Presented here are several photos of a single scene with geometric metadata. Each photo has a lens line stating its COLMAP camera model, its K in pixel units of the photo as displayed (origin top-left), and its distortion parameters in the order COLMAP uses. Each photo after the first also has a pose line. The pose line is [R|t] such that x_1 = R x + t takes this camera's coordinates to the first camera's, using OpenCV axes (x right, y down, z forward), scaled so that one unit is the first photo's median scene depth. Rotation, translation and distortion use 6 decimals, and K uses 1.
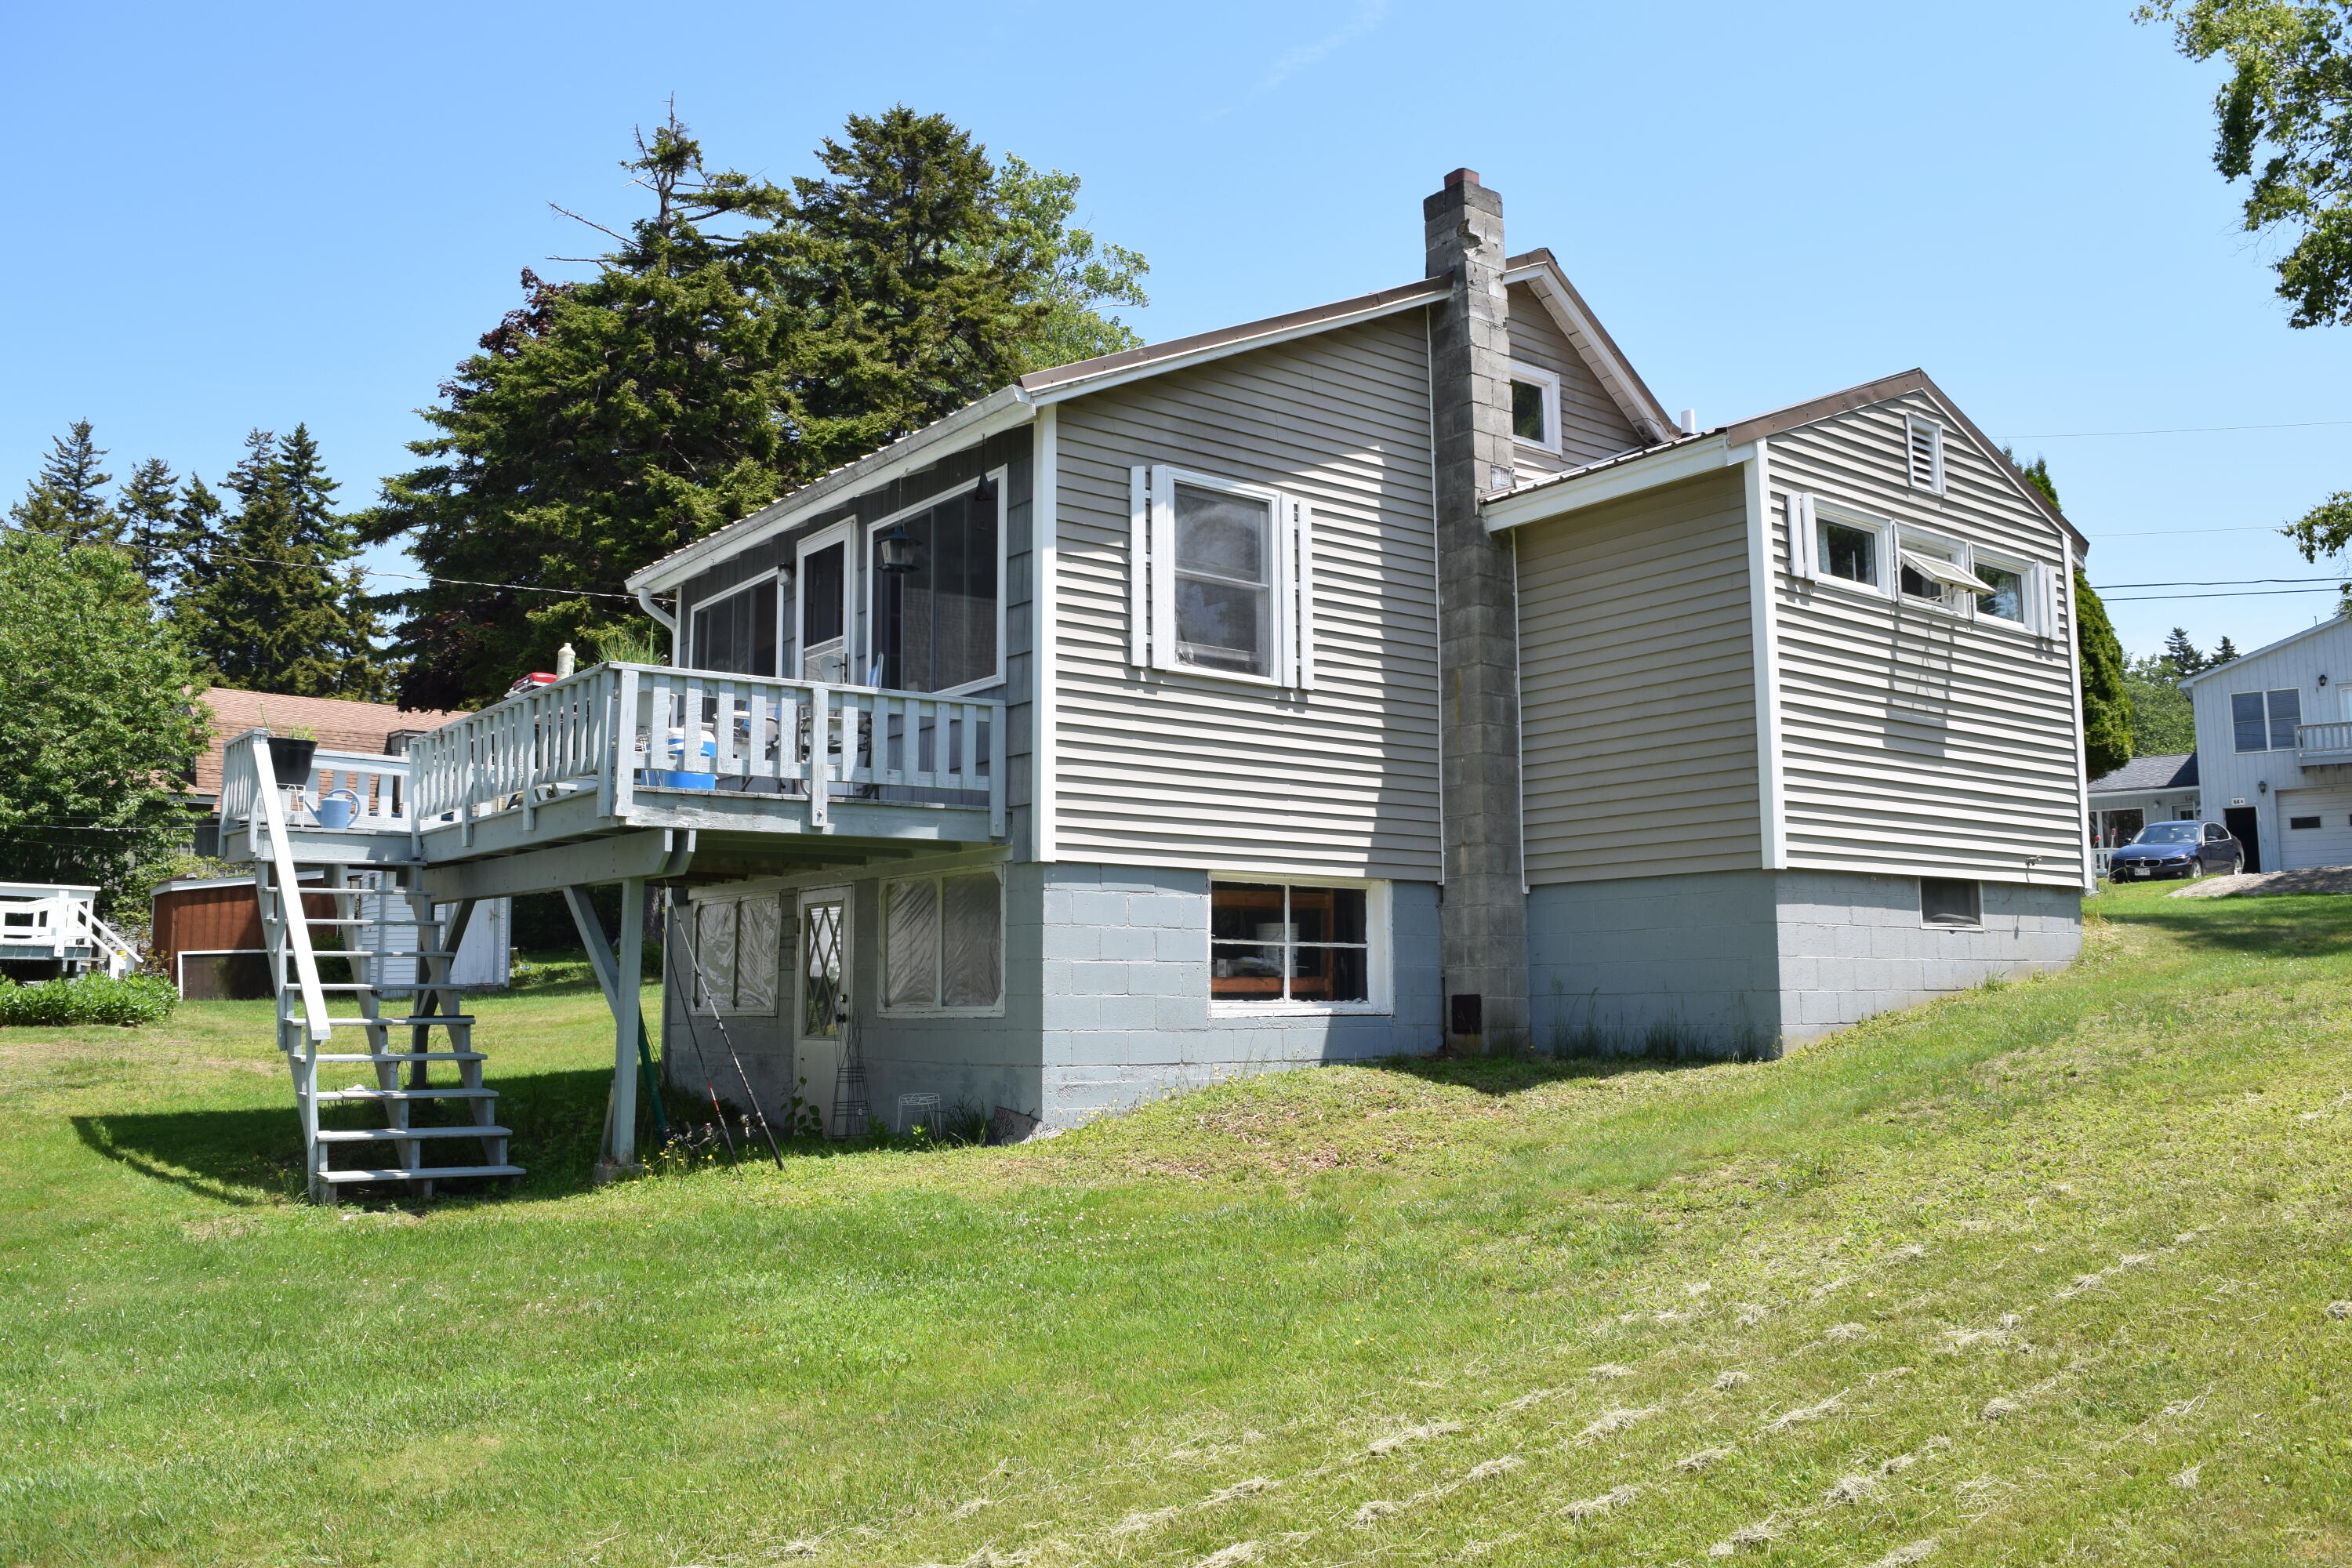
lens RADIAL K [[1849.3, 0, 1174.0], [0, 1849.3, 770.8], [0, 0, 1]] dist [-0.097172, 0.023226]
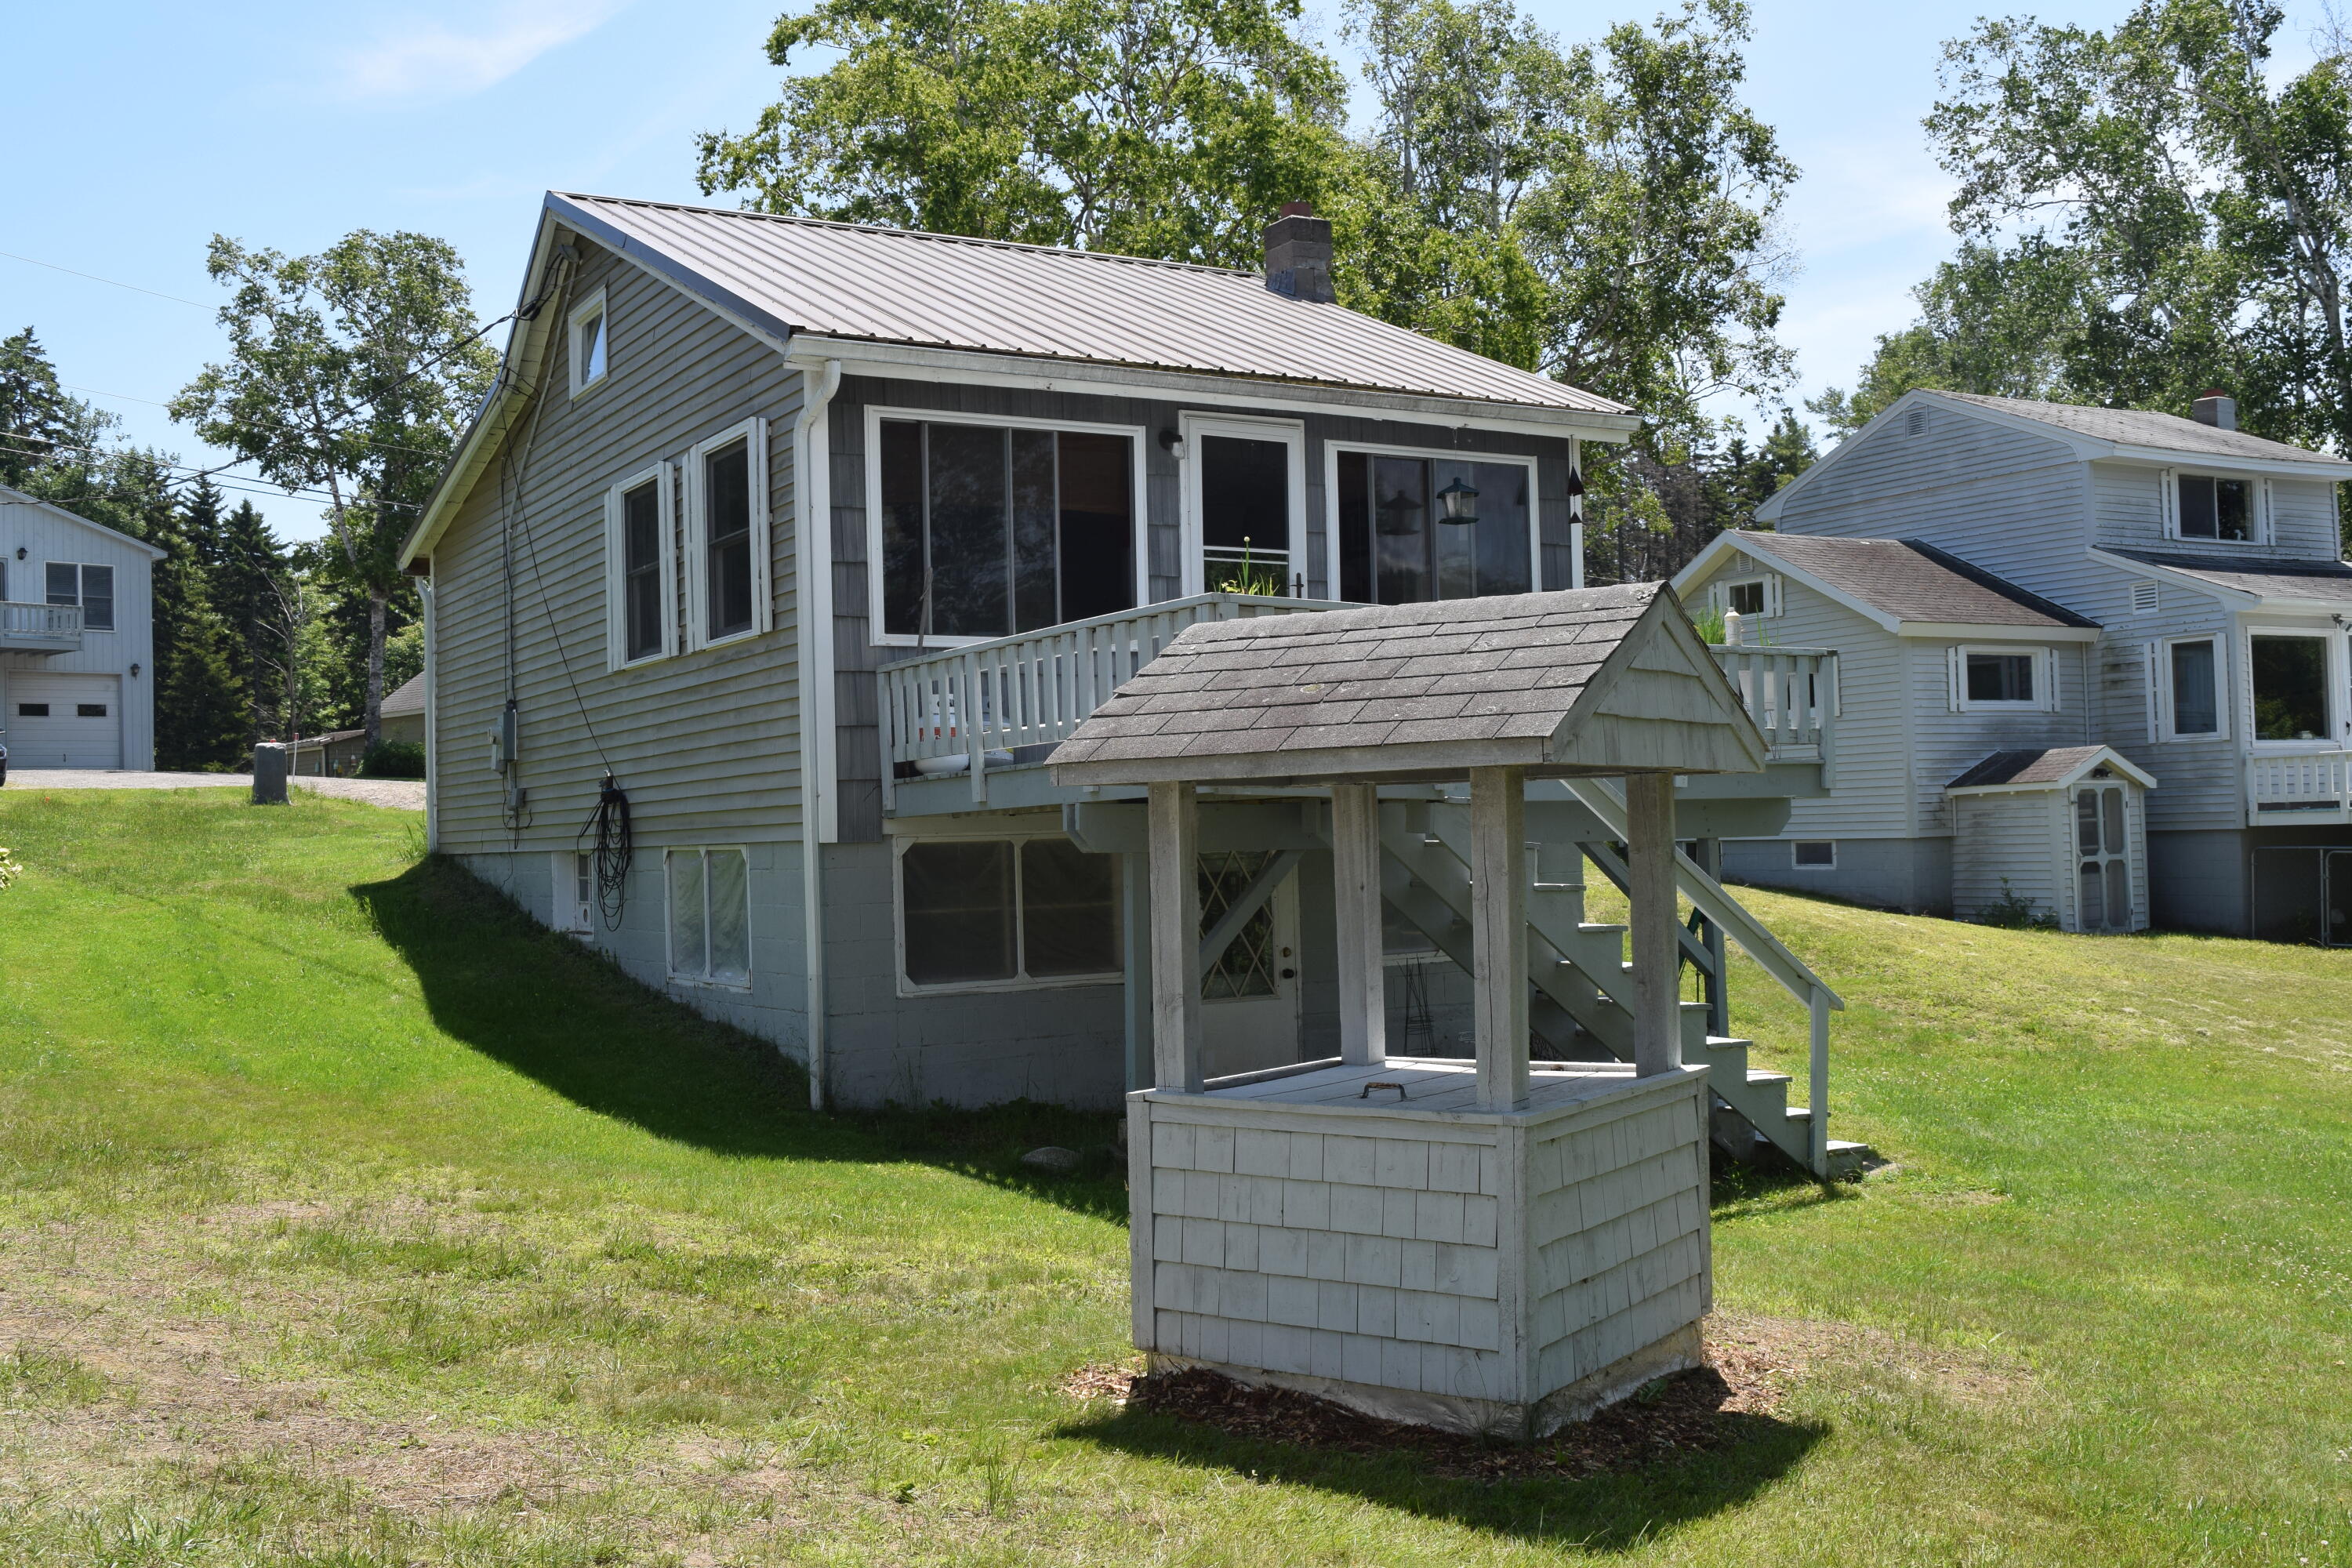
lens RADIAL K [[2209.6, 0, 1176.0], [0, 2209.6, 784.0], [0, 0, 1]] dist [-0.068937, 0.021207]
pose [[0.111269, 0.028556, 0.993380, -1.307645], [-0.096859, 0.995140, -0.017758, 0.067534], [-0.989059, -0.094242, 0.113494, 0.960336]]
